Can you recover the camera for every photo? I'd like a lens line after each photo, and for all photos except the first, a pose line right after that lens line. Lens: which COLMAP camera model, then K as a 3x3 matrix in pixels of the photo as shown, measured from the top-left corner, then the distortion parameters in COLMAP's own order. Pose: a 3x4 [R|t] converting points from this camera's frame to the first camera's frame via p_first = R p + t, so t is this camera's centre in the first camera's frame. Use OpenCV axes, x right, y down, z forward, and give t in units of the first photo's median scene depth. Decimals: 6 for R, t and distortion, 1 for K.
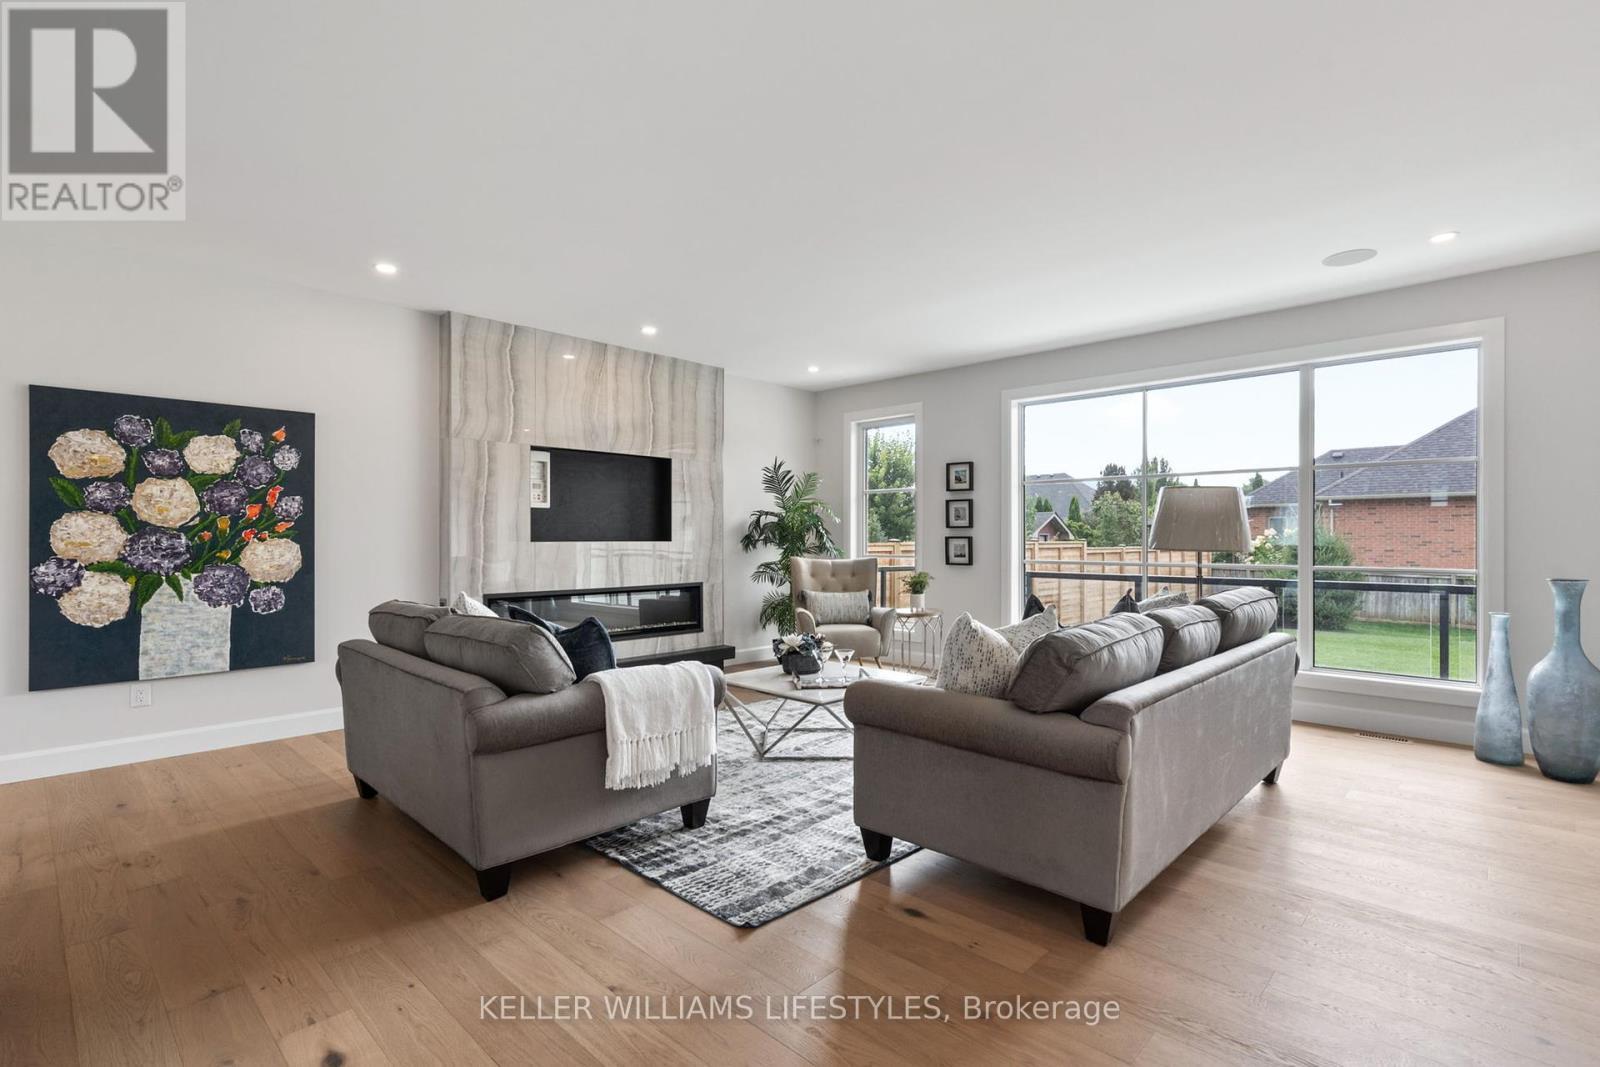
lens RADIAL K [[740.4, 0, 799.7], [0, 740.4, 533.1], [0, 0, 1]] dist [-0.004824, 0.004720]
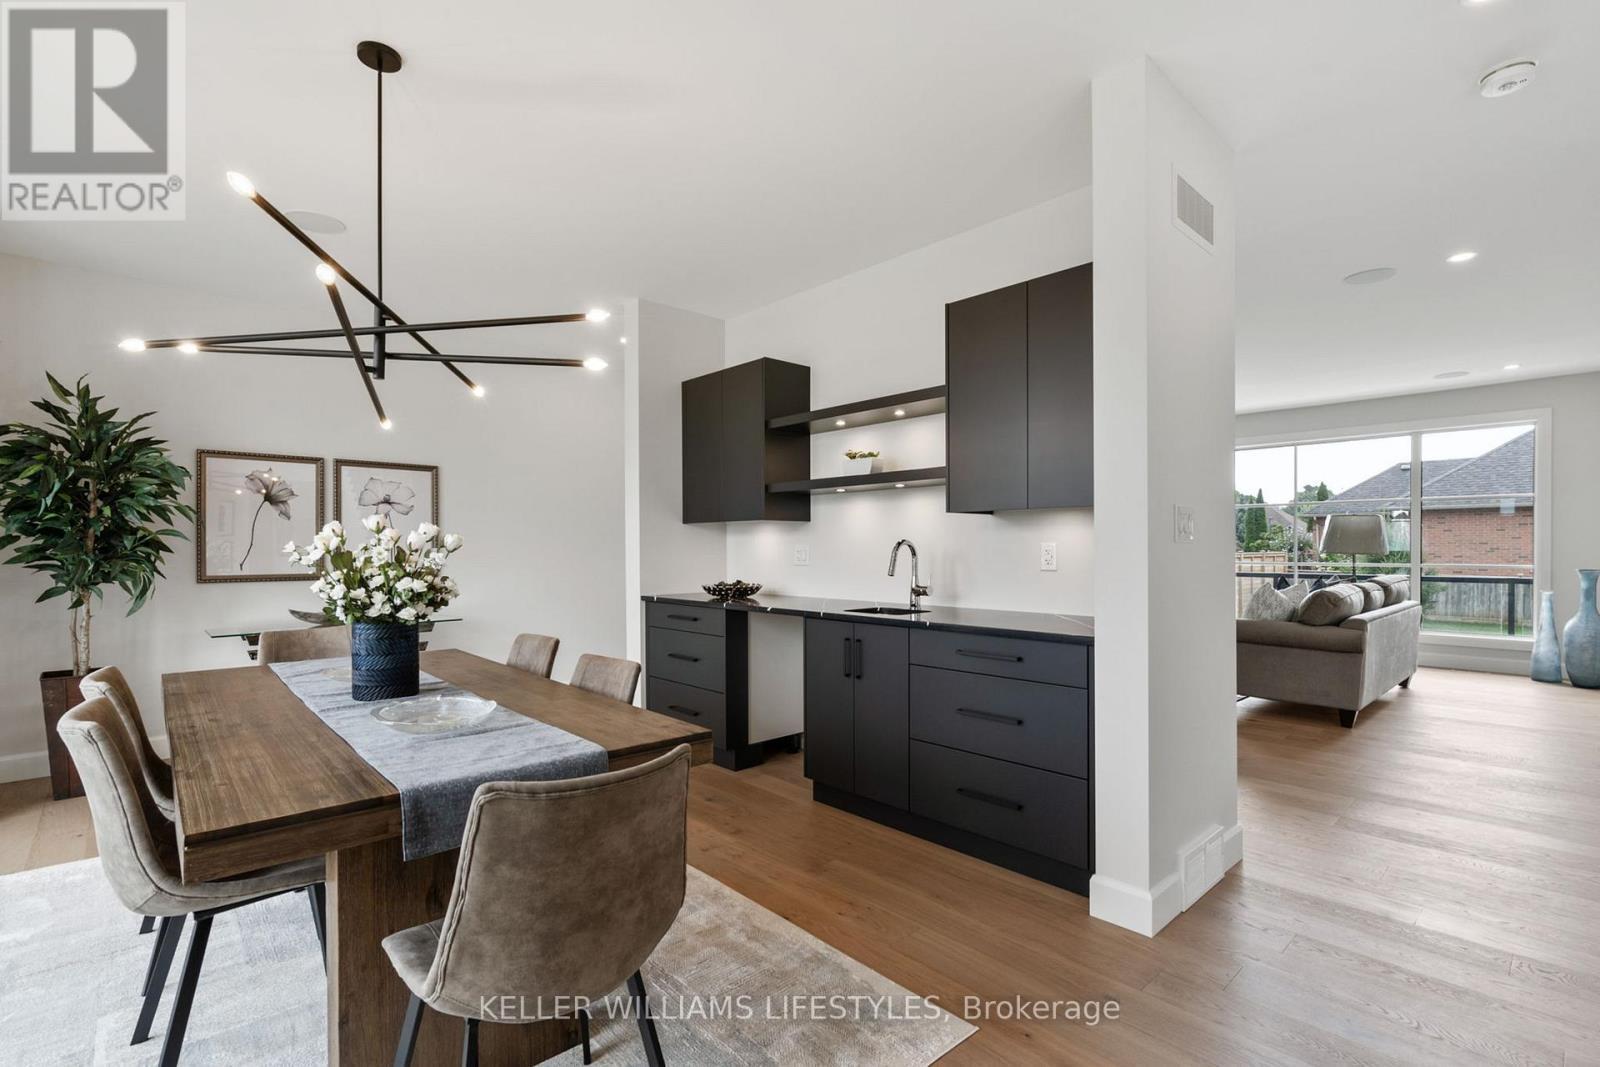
lens RADIAL K [[740.4, 0, 794.0], [0, 740.4, 547.6], [0, 0, 1]] dist [-0.004824, 0.004720]
pose [[0.998550, -0.003198, -0.053735, -0.508476], [0.003593, 0.999967, 0.007269, -0.005007], [0.053710, -0.007452, 0.998529, -0.585216]]
